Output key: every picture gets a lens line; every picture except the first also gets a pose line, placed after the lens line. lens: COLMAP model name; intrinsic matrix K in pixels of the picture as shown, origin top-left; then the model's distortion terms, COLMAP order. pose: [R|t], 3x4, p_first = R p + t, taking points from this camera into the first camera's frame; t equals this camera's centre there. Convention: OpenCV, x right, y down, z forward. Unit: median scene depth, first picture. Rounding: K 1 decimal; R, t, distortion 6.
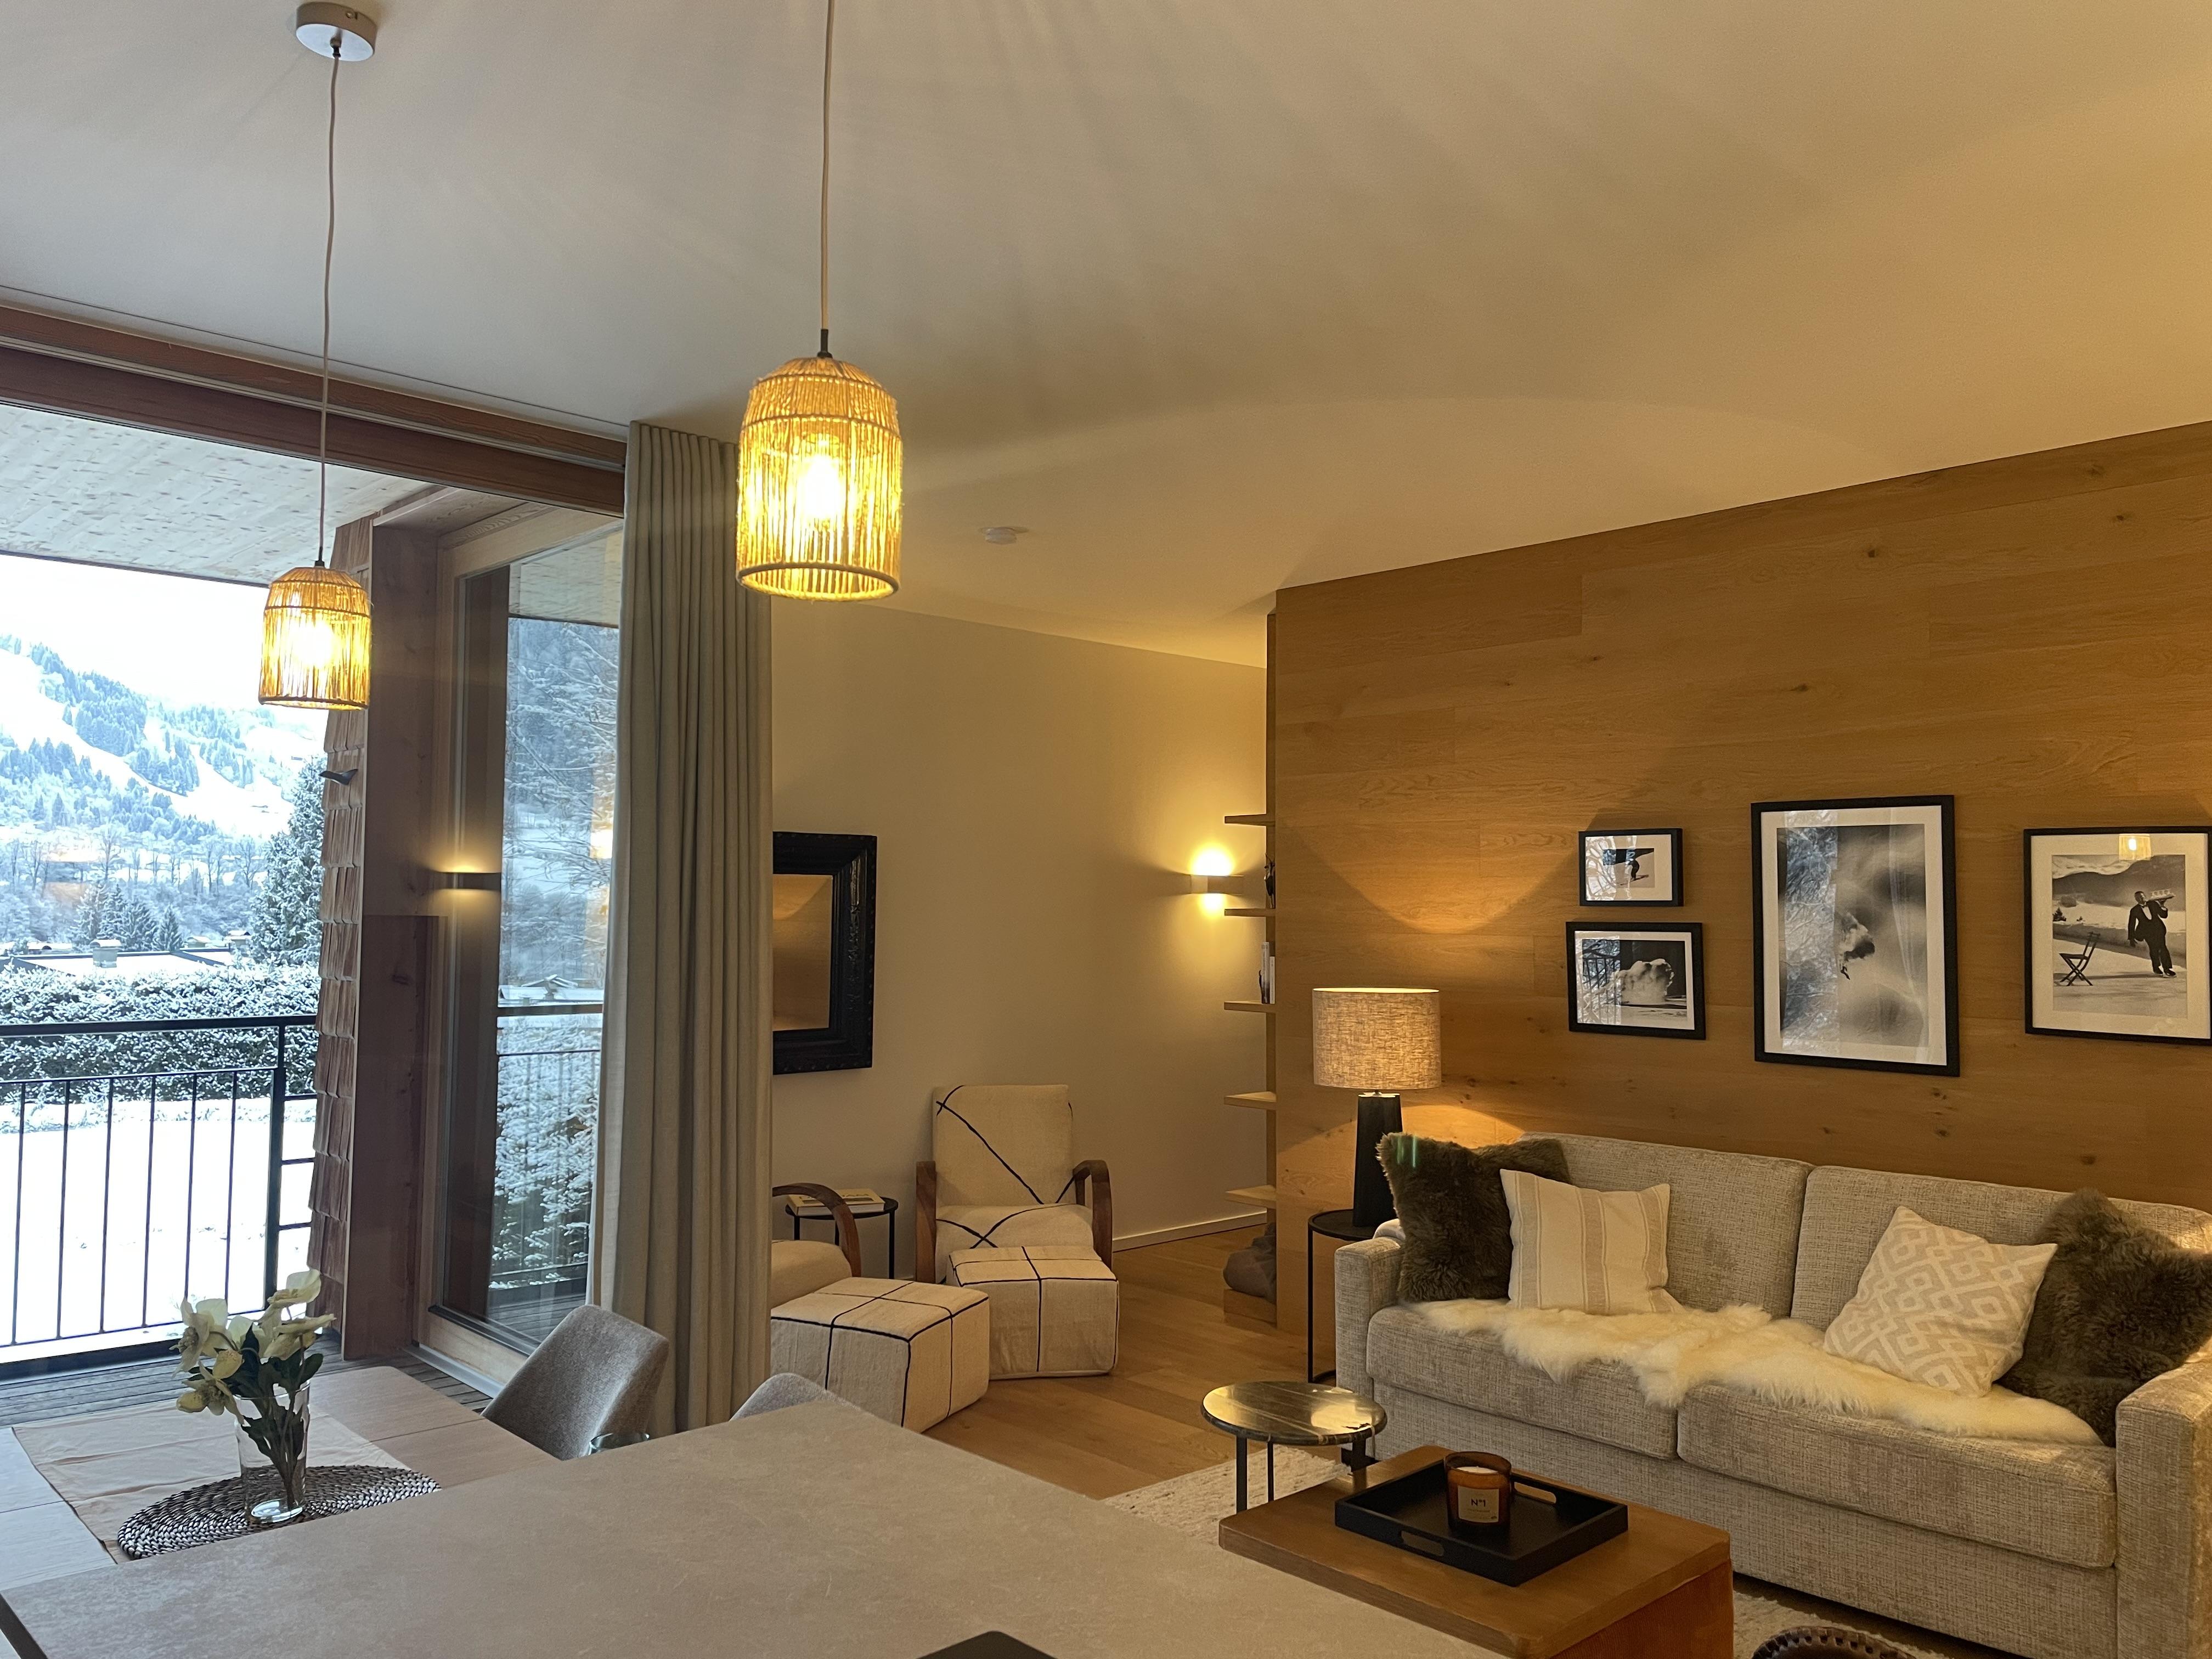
lens RADIAL K [[1668.3, 0, 1107.6], [0, 1668.3, 794.1], [0, 0, 1]] dist [0.088907, -0.098040]
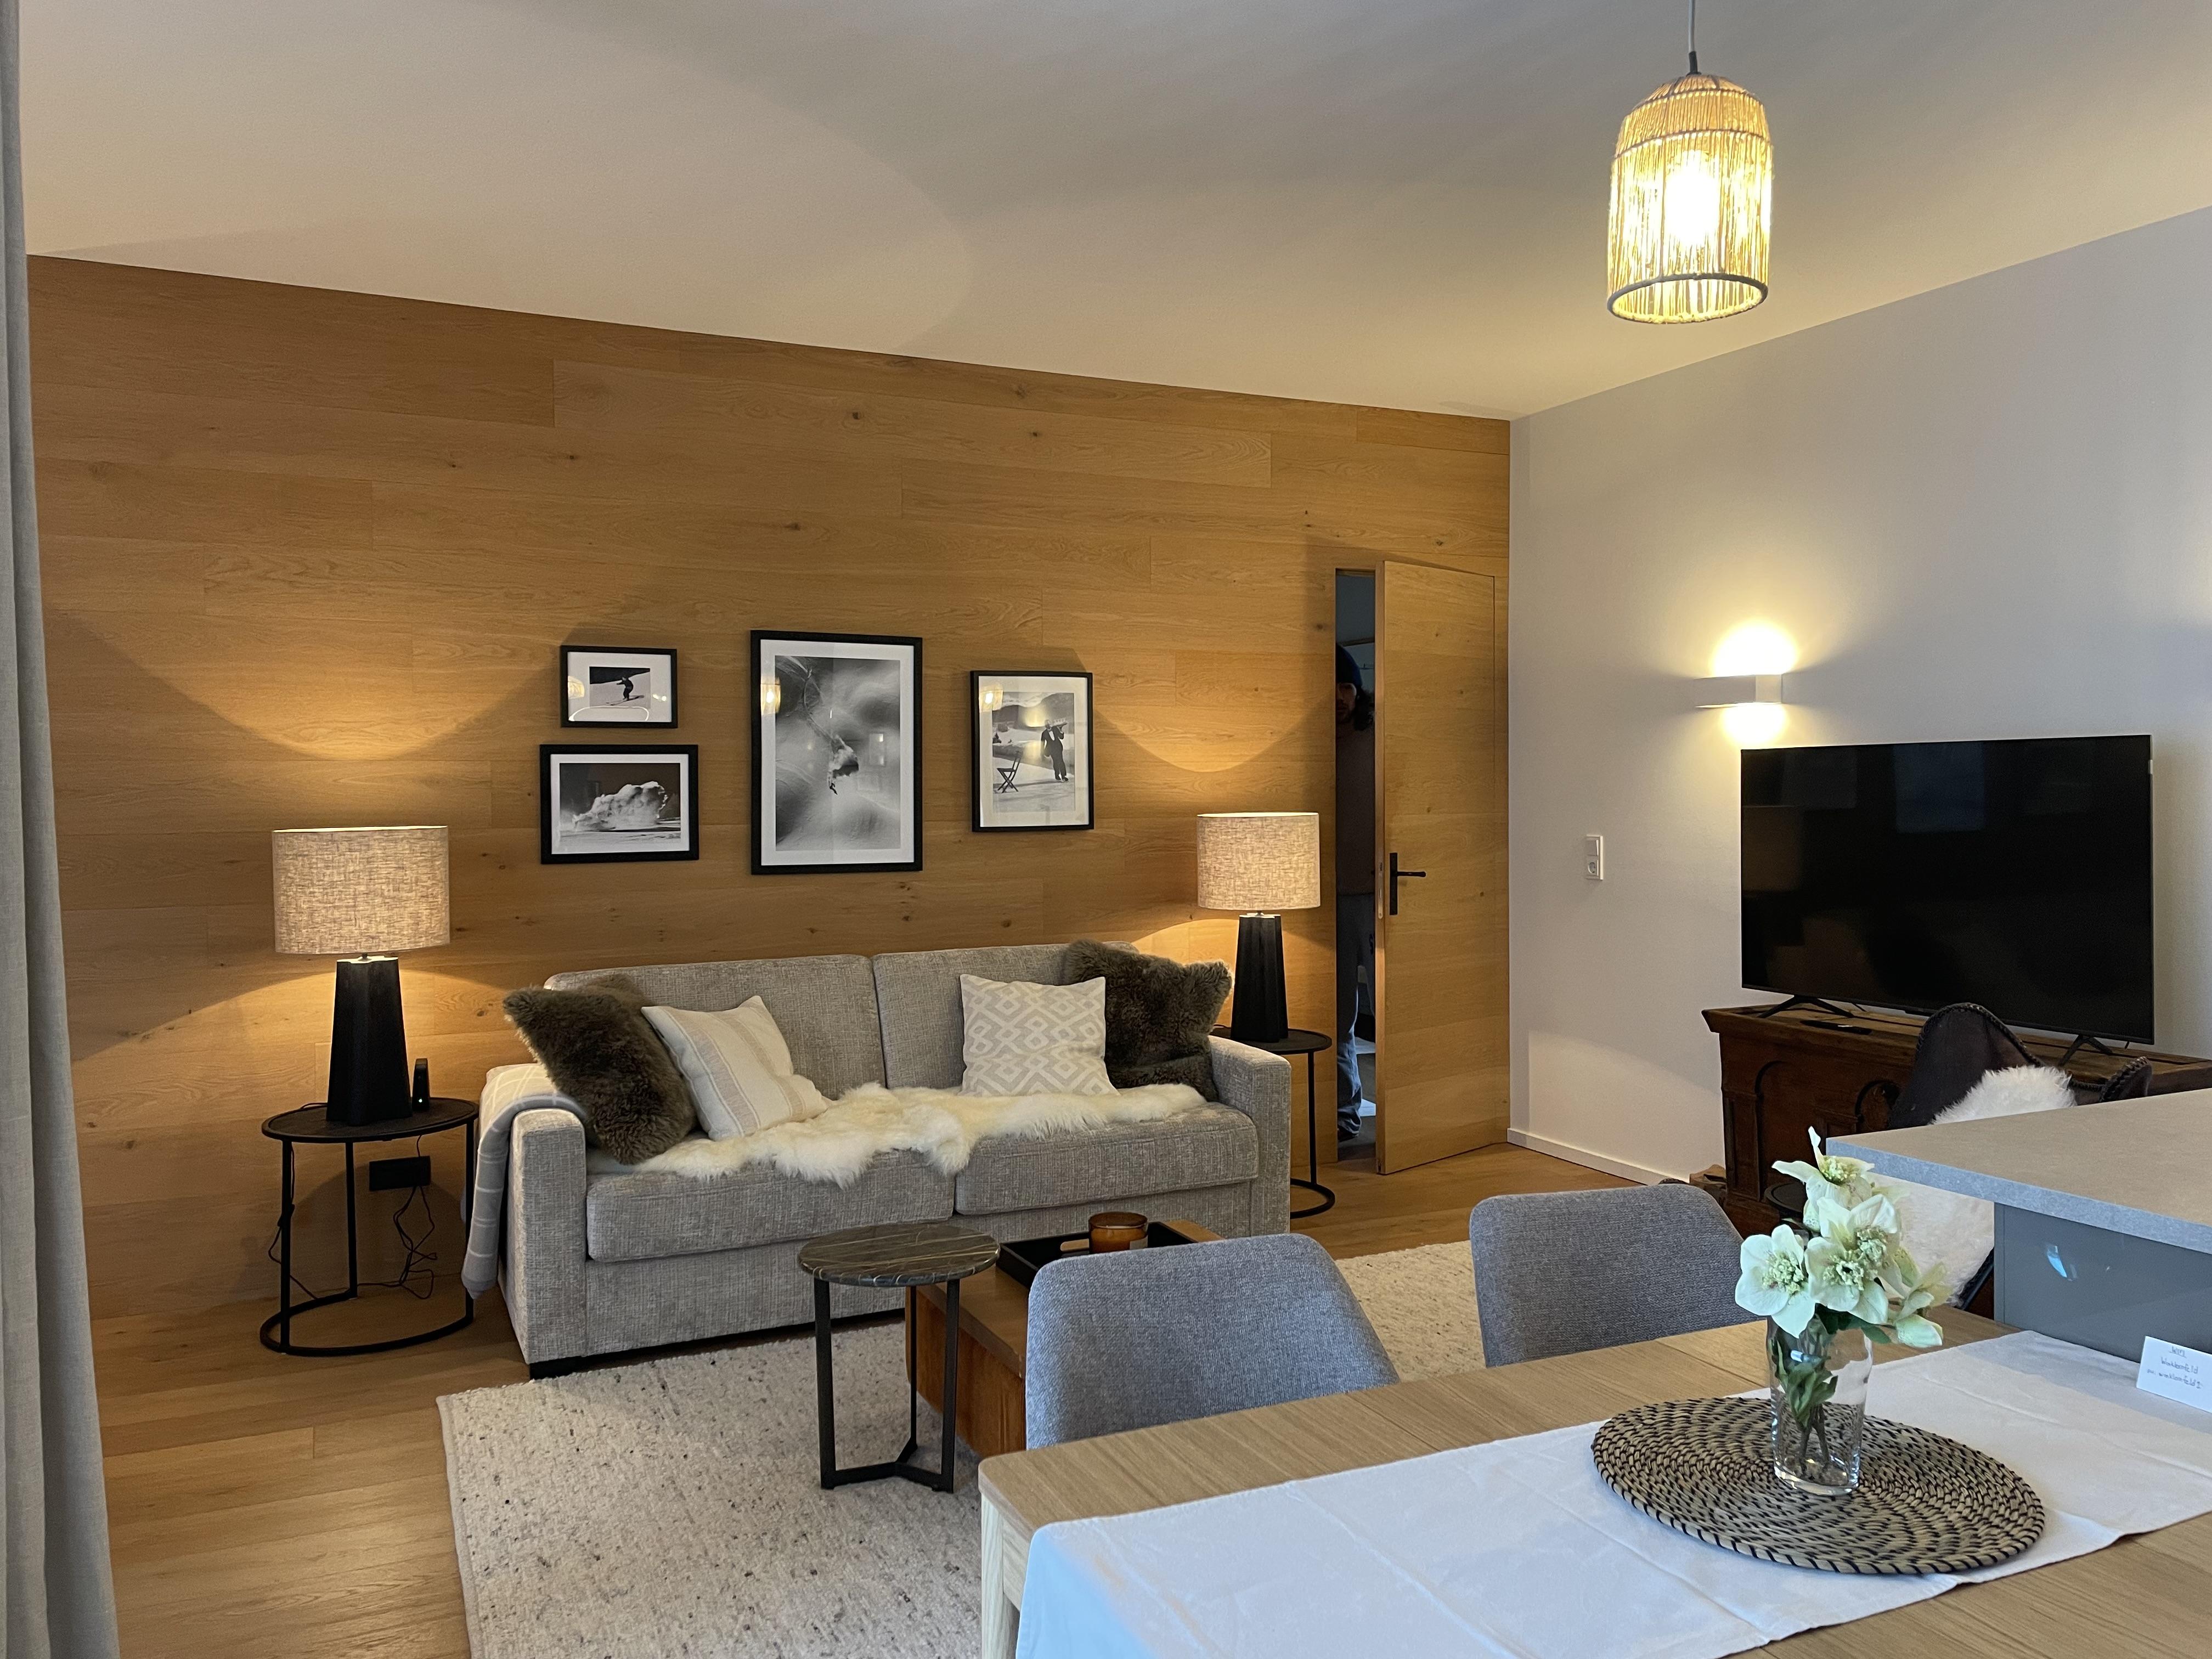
lens RADIAL K [[1660.2, 0, 1110.0], [0, 1660.2, 795.3], [0, 0, 1]] dist [0.088439, -0.132847]
pose [[0.298147, -0.013547, 0.954424, -0.544586], [-0.059194, 0.997712, 0.032653, 0.061289], [-0.952683, -0.066232, 0.296663, 0.482793]]
